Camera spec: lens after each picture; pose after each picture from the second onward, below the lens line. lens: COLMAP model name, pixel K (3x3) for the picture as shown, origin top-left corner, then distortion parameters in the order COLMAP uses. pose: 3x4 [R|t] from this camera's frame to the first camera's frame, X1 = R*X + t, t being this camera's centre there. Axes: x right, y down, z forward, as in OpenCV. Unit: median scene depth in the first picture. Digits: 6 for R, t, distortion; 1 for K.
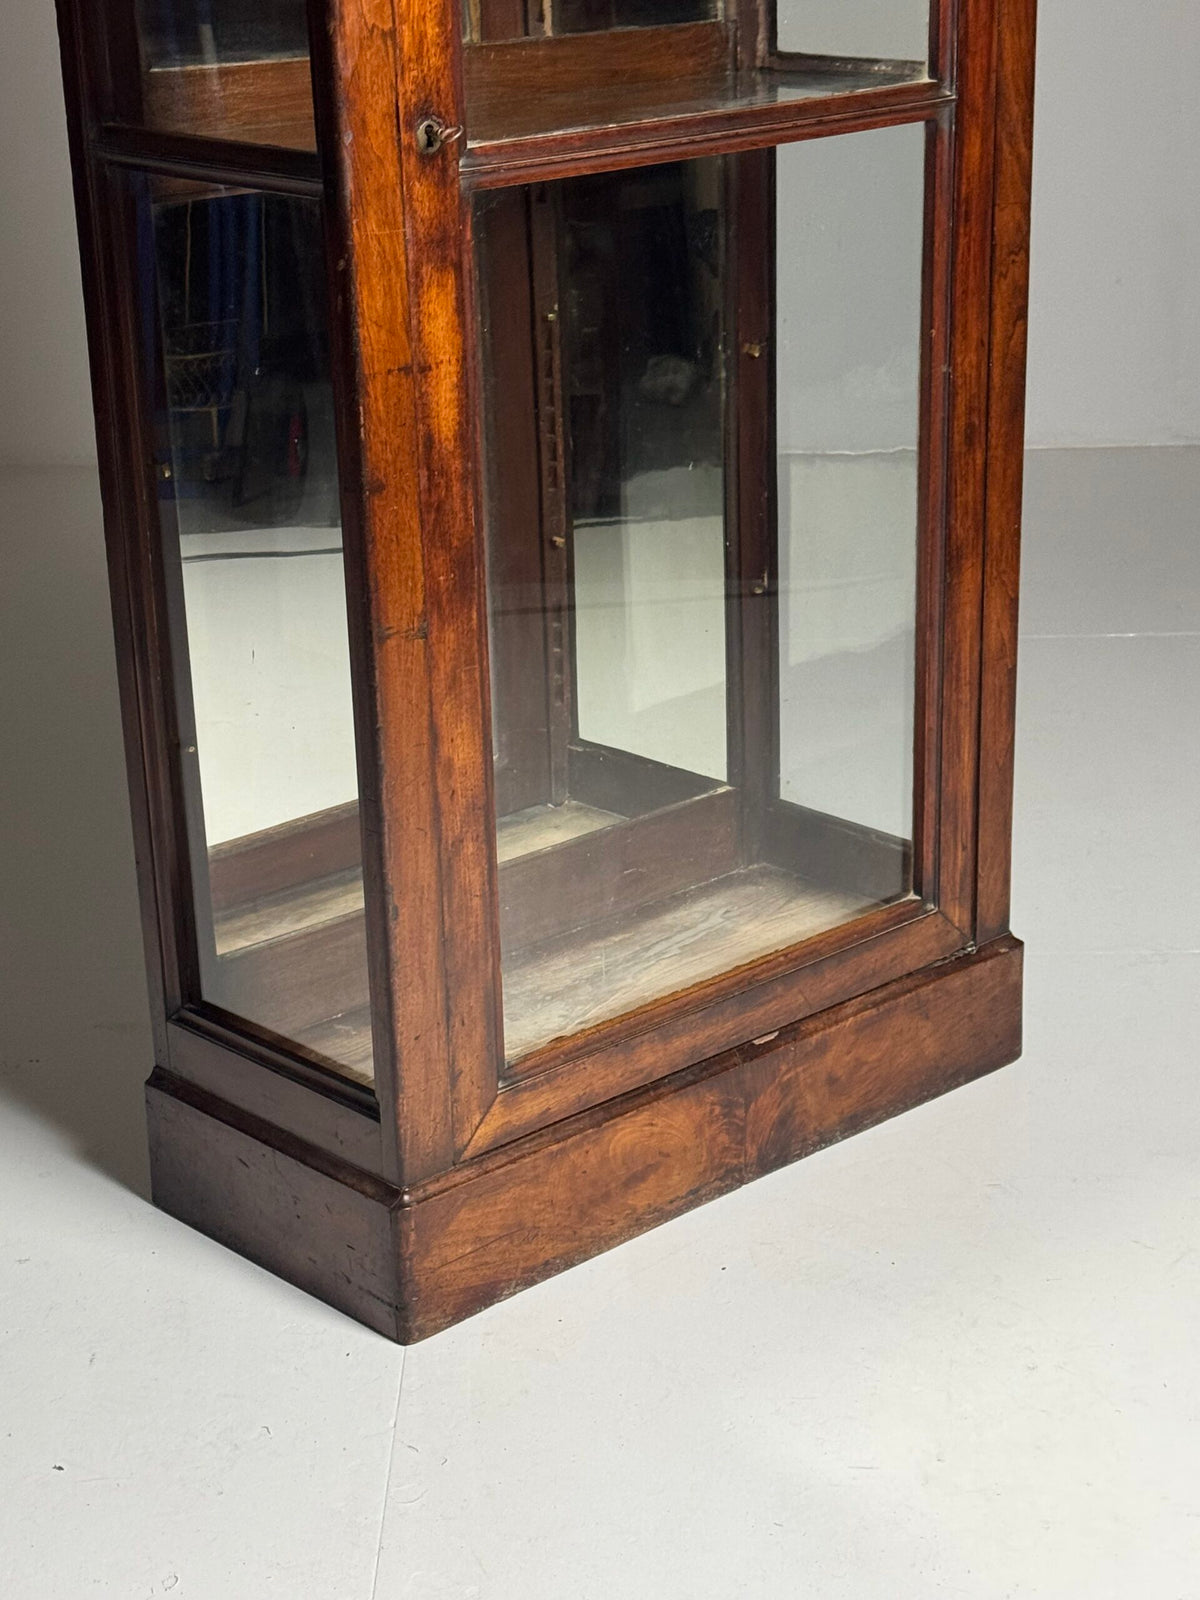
lens RADIAL K [[2956.9, 0, 632.7], [0, 2956.9, 838.1], [0, 0, 1]] dist [0.133378, 0.000000]
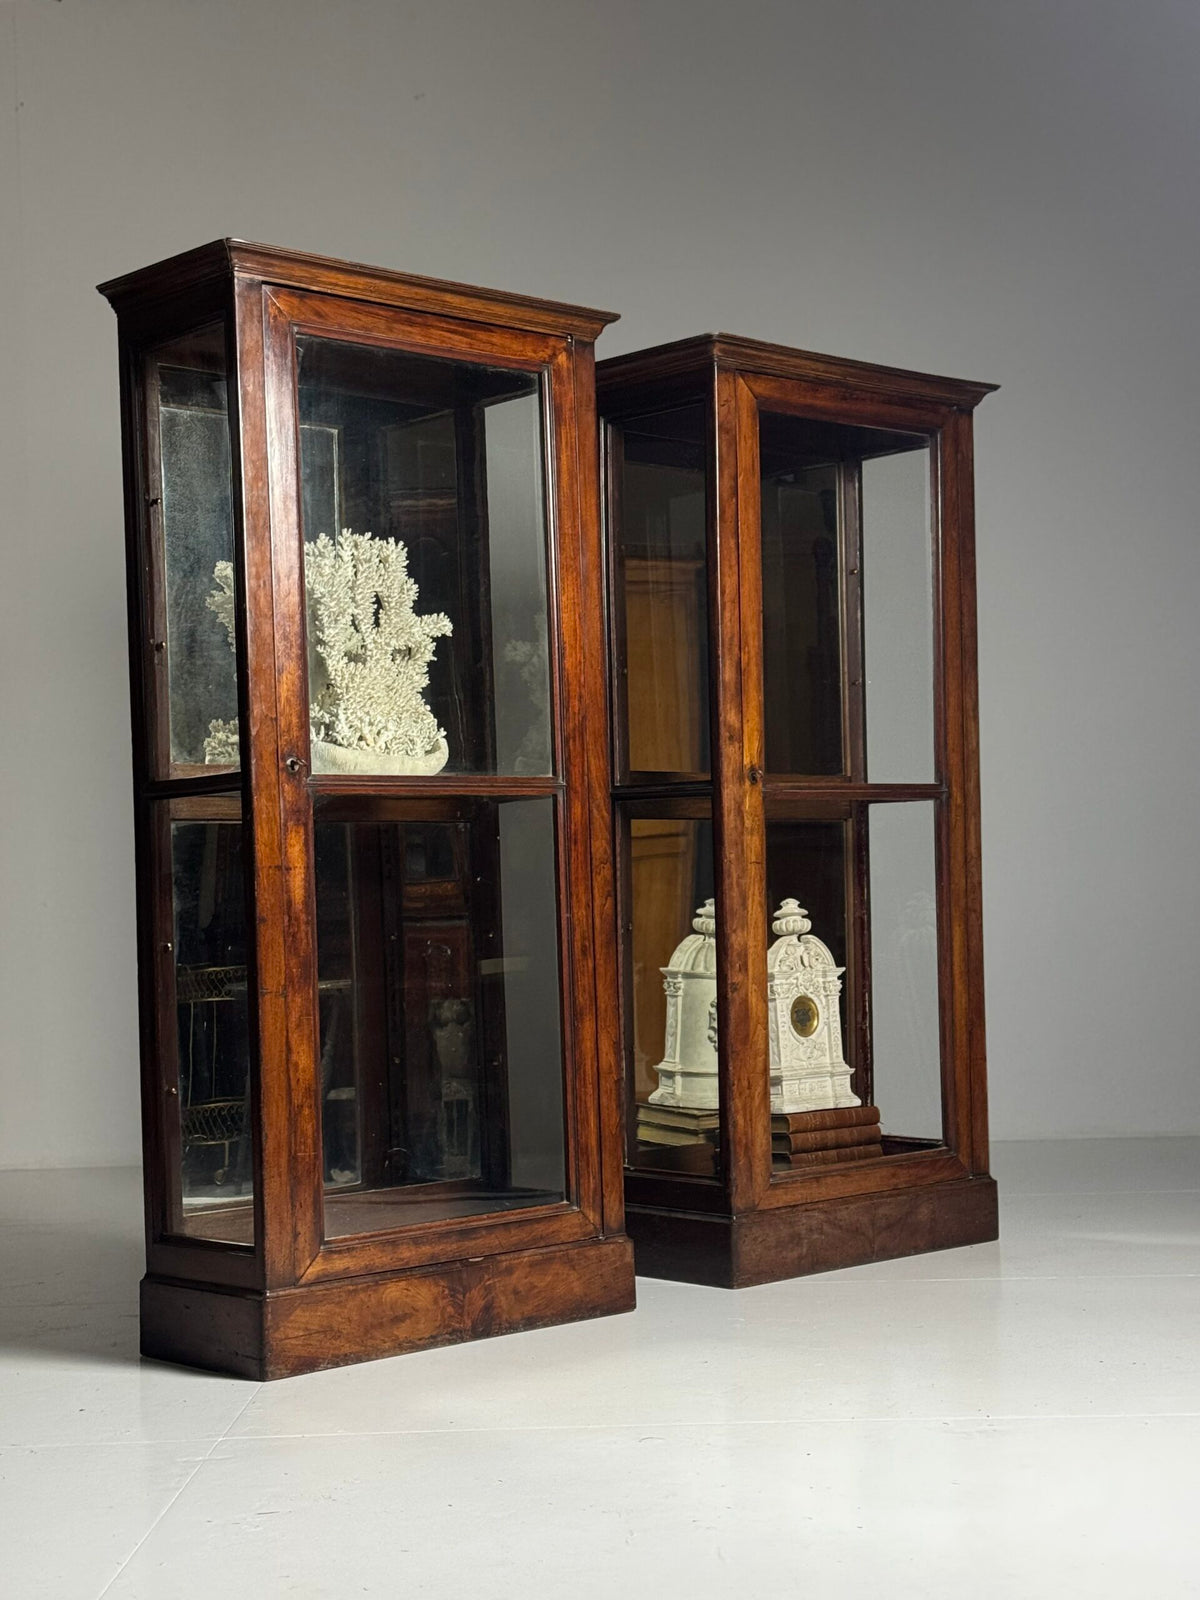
lens RADIAL K [[2451.1, 0, 629.8], [0, 2451.1, 796.6], [0, 0, 1]] dist [0.150545, 0.000000]
pose [[0.999806, -0.015974, -0.011486, 0.167841], [0.010296, 0.922258, -0.386437, 0.408789], [0.016767, 0.386244, 0.922244, -0.554547]]
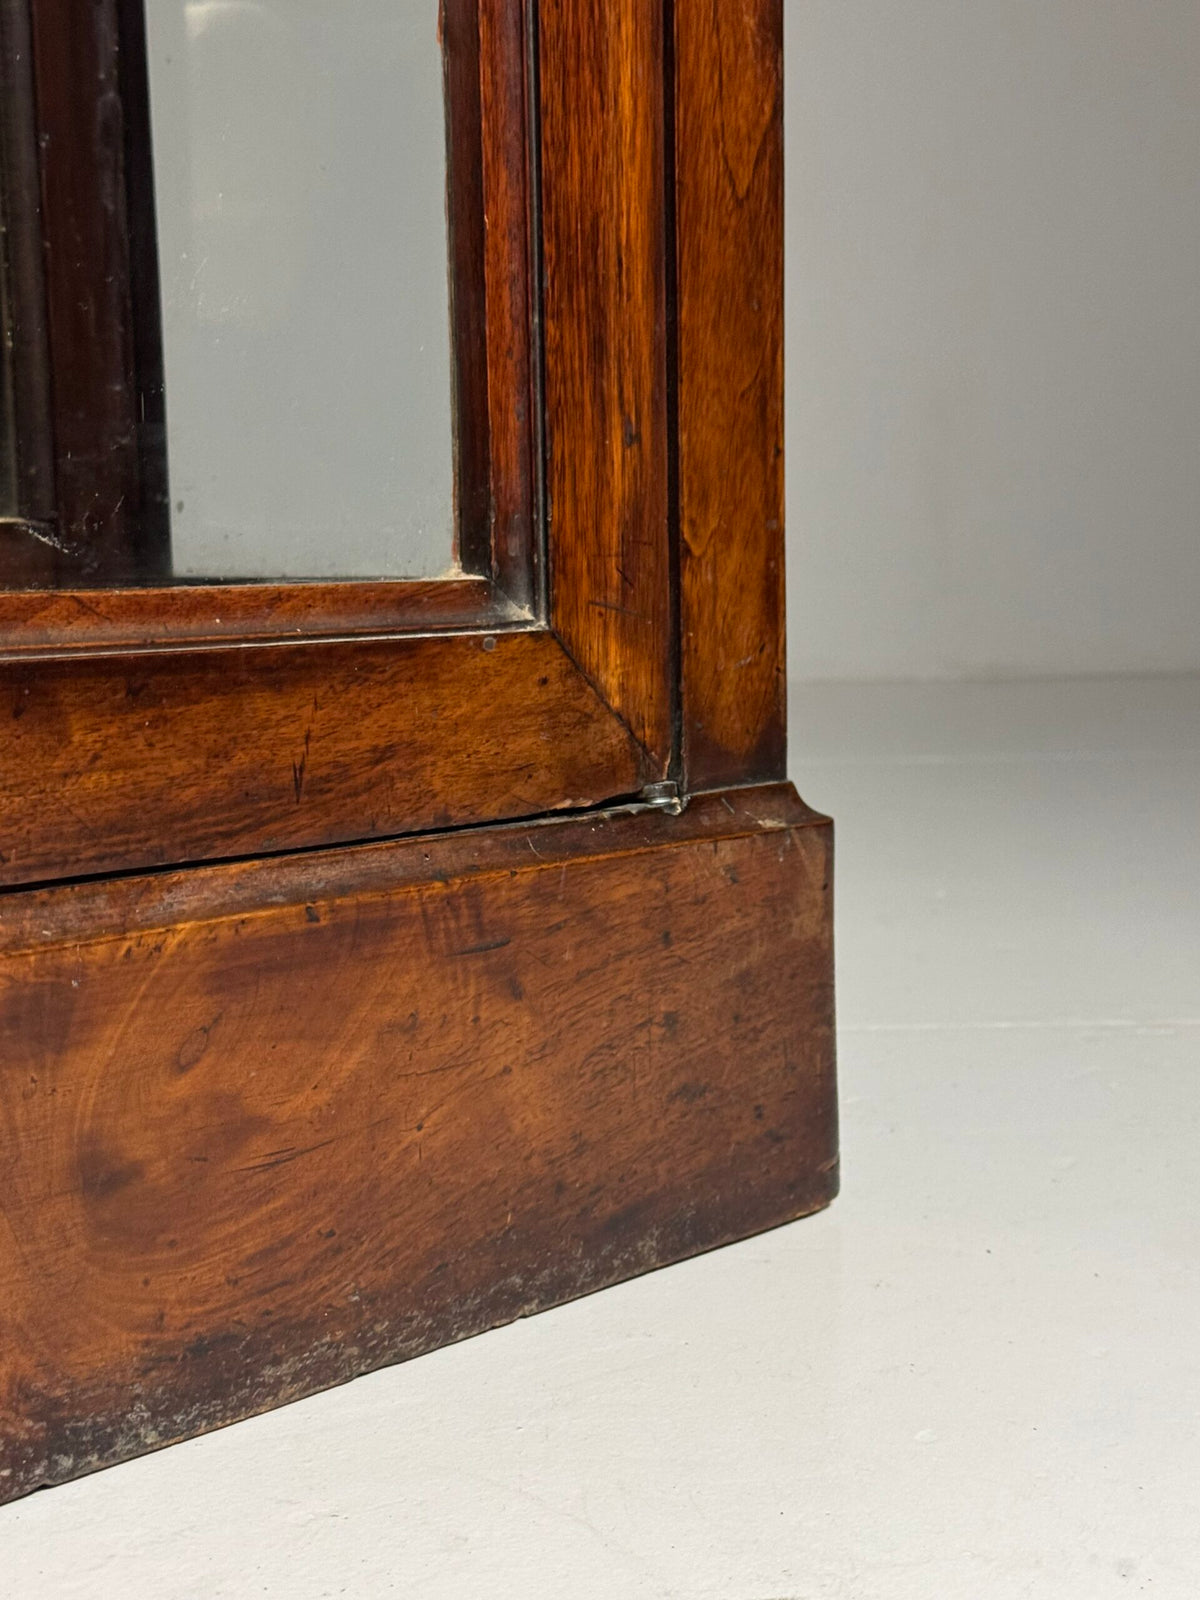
lens RADIAL K [[2386.5, 0, 645.8], [0, 2386.5, 790.4], [0, 0, 1]] dist [0.149570, 0.000000]
pose [[0.996526, -0.003978, 0.083191, 0.100023], [0.024505, 0.968650, -0.247216, 0.106130], [-0.079599, 0.248396, 0.965383, 0.832500]]
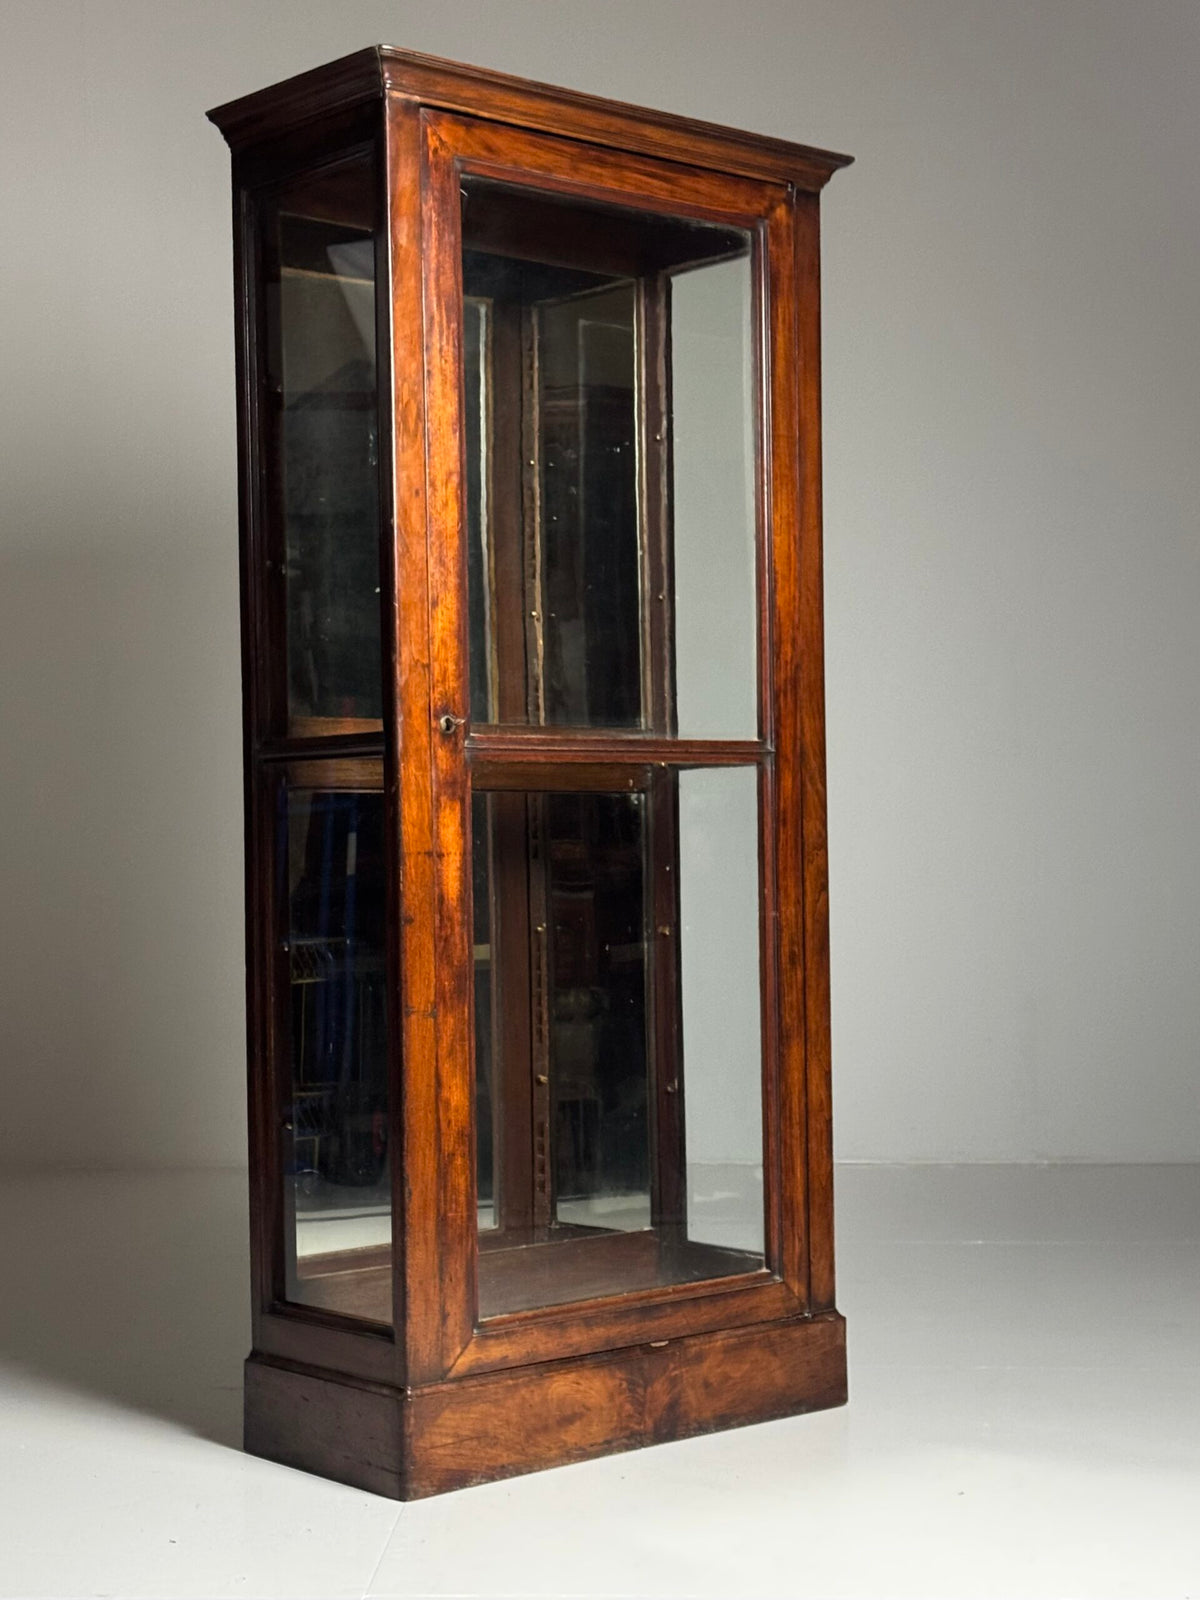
lens RADIAL K [[2597.2, 0, 594.2], [0, 2597.2, 814.5], [0, 0, 1]] dist [0.149336, 0.000000]
pose [[0.998911, 0.005137, -0.046377, 0.073413], [-0.021252, 0.934930, -0.354195, 0.291833], [0.041540, 0.354795, 0.934021, -0.333205]]
